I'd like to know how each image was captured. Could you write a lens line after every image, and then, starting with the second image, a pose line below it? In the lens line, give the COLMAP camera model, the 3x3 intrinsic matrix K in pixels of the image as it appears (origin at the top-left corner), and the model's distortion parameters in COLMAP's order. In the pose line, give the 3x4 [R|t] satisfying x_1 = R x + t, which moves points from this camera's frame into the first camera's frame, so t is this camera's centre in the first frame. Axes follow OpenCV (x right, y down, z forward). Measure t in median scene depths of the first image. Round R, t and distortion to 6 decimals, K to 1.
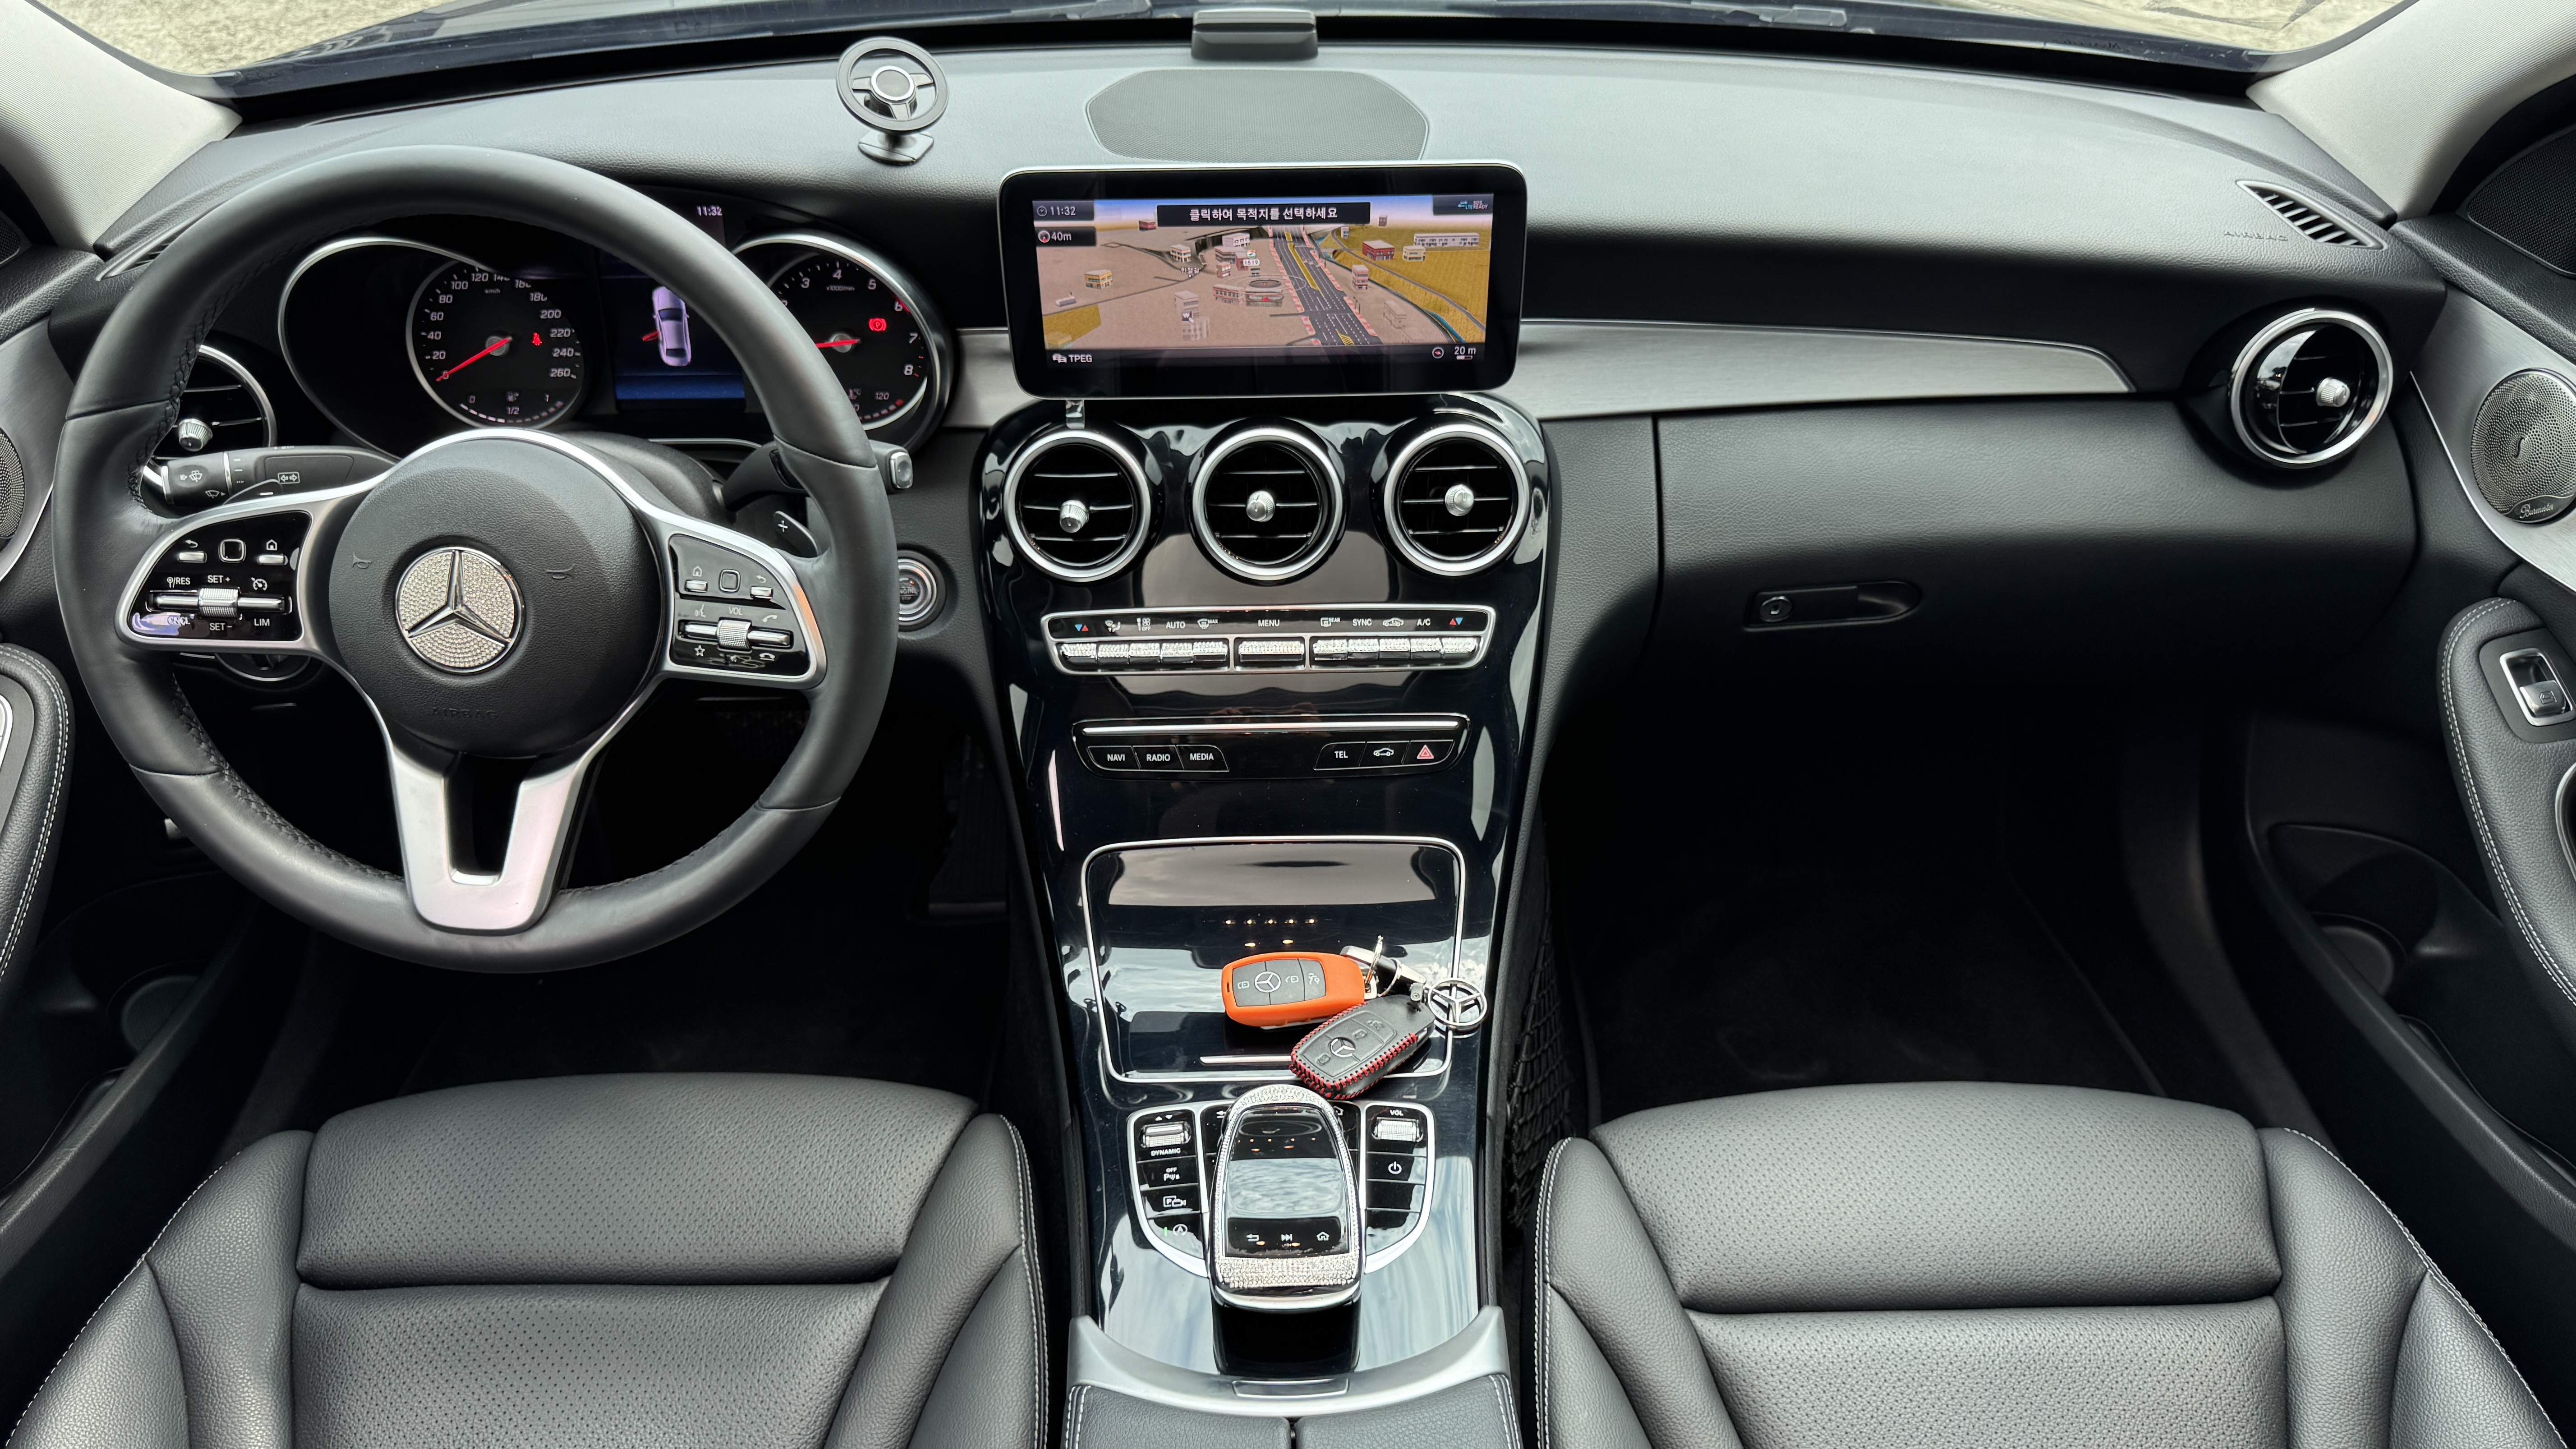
lens RADIAL K [[1887.1, 0, 1288.0], [0, 1887.1, 724.5], [0, 0, 1]] dist [0.164553, -0.000173]
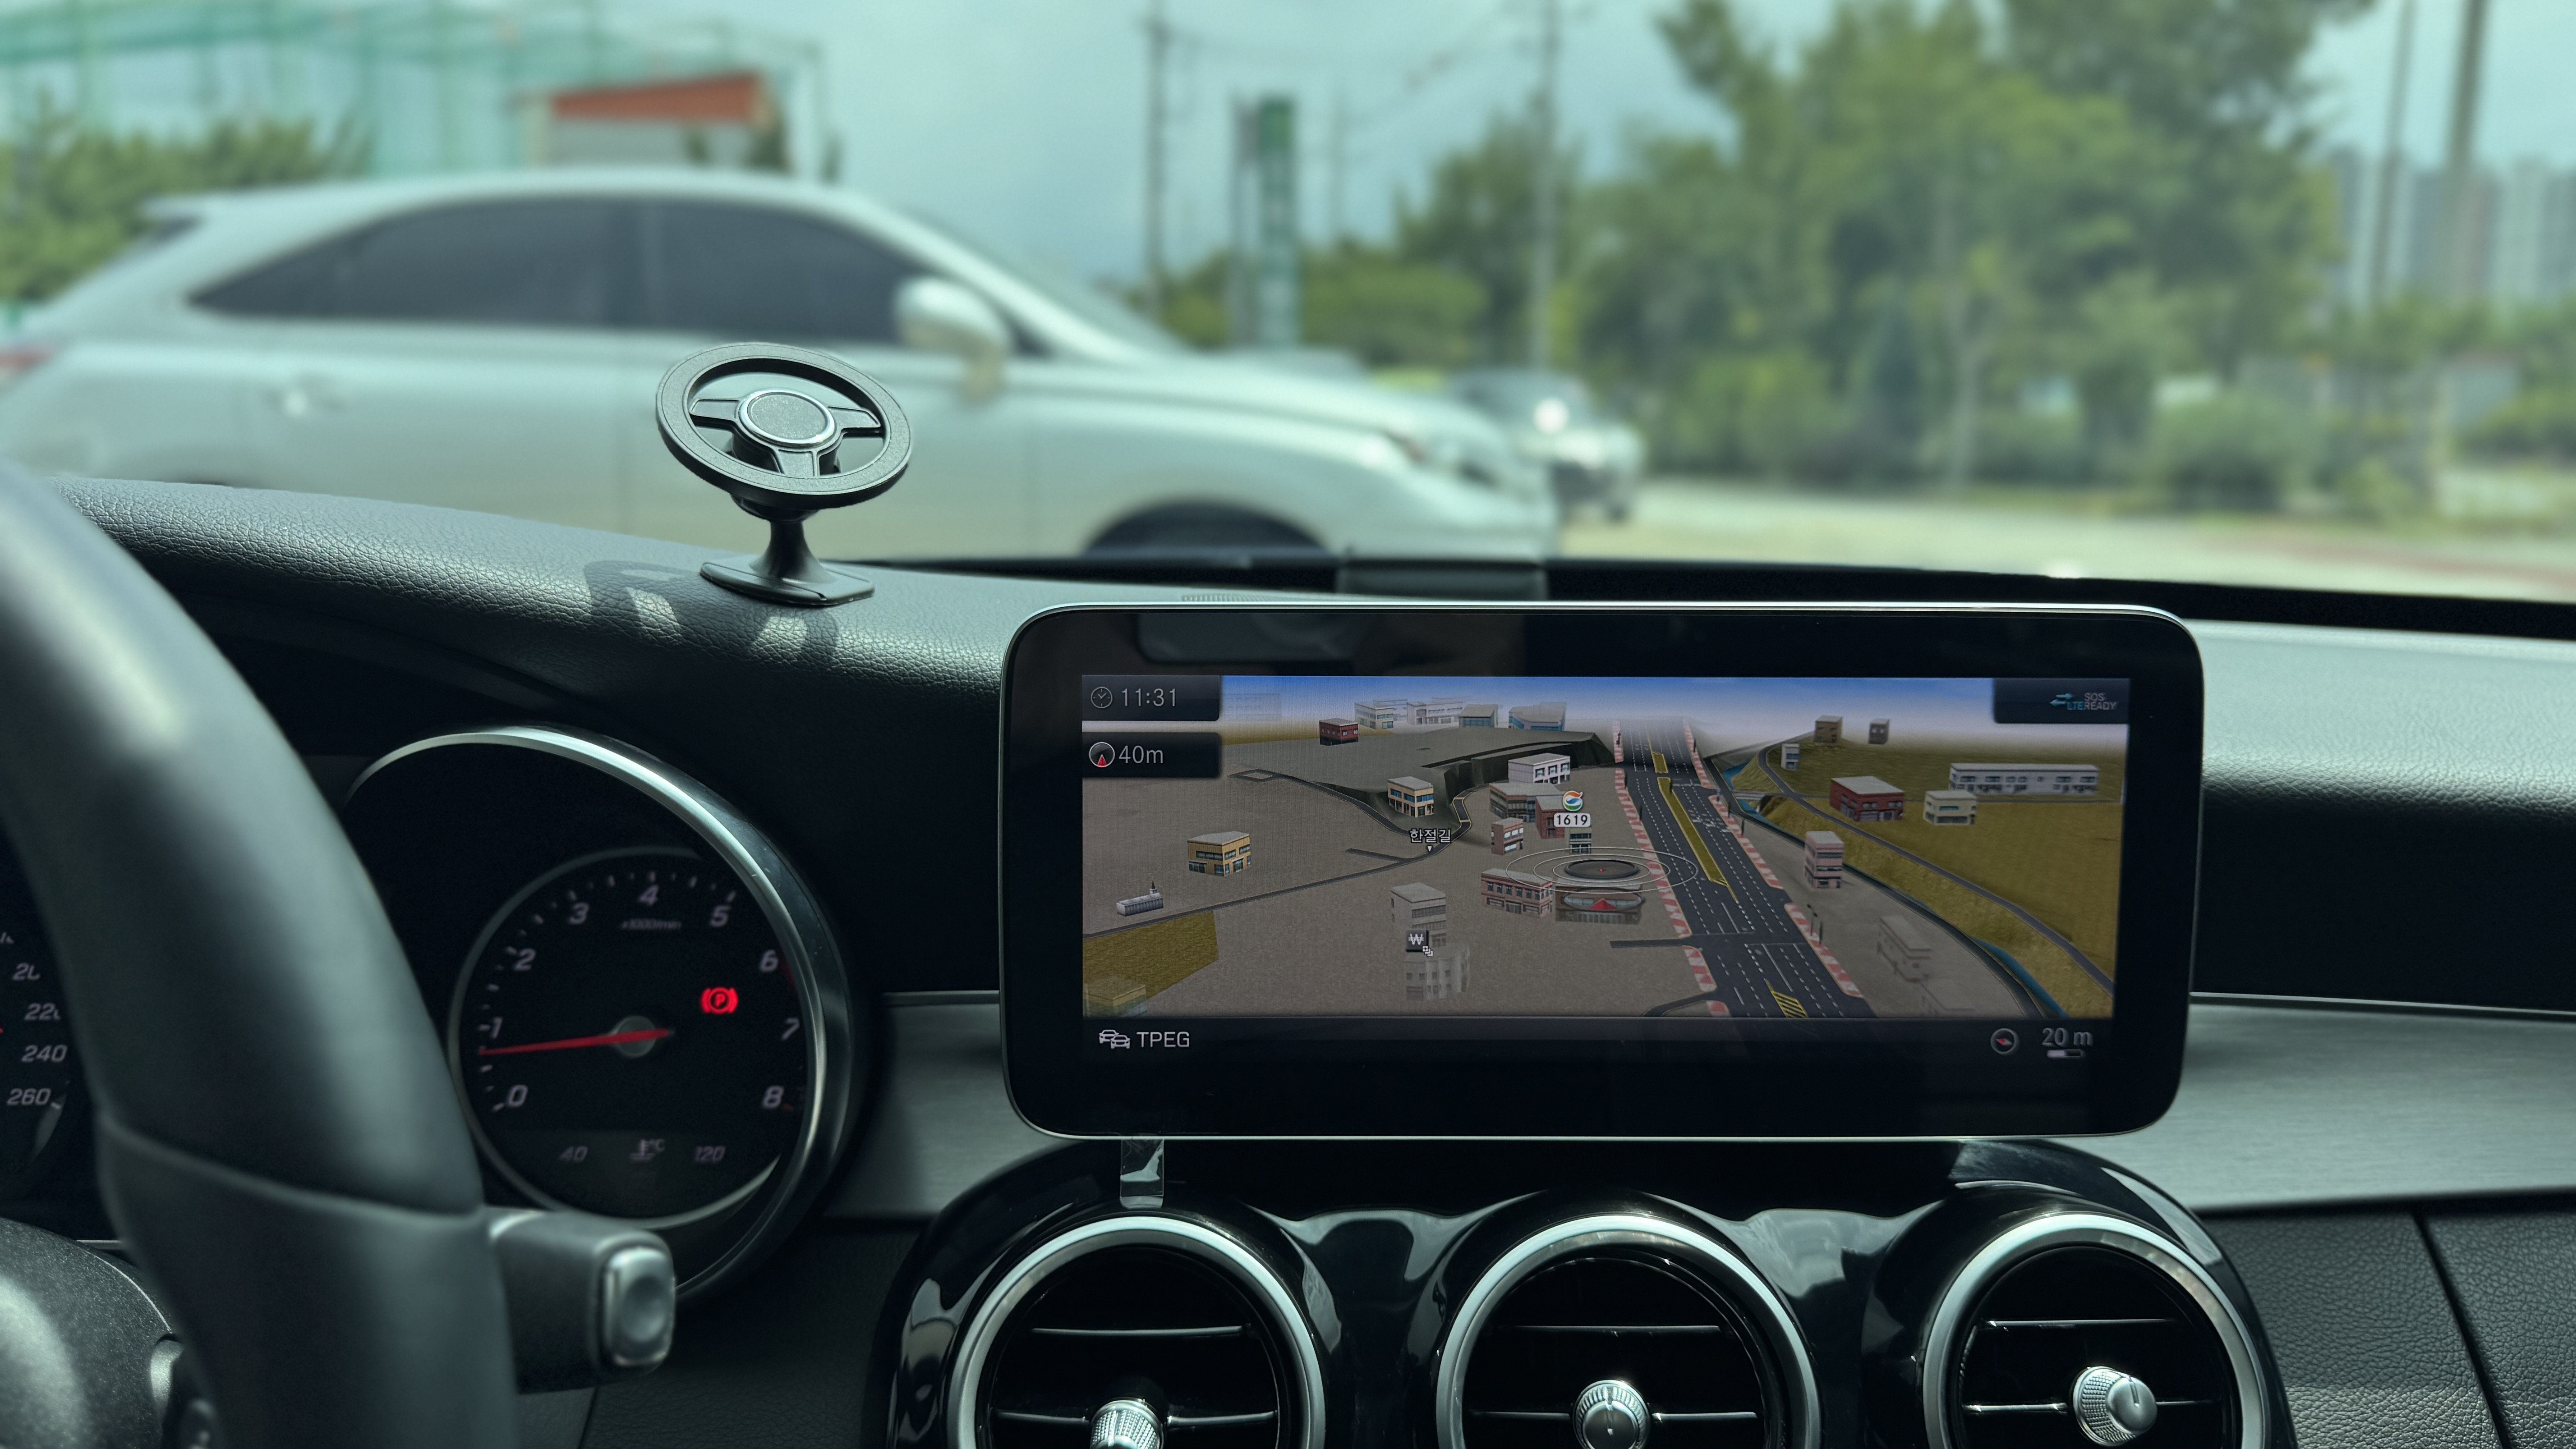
lens RADIAL K [[1829.8, 0, 1288.0], [0, 1829.8, 724.5], [0, 0, 1]] dist [0.089936, -0.072625]
pose [[0.999767, 0.014379, 0.016122, -0.088365], [-0.005928, 0.900238, -0.435357, -0.077589], [-0.020774, 0.435160, 0.900114, 0.597102]]
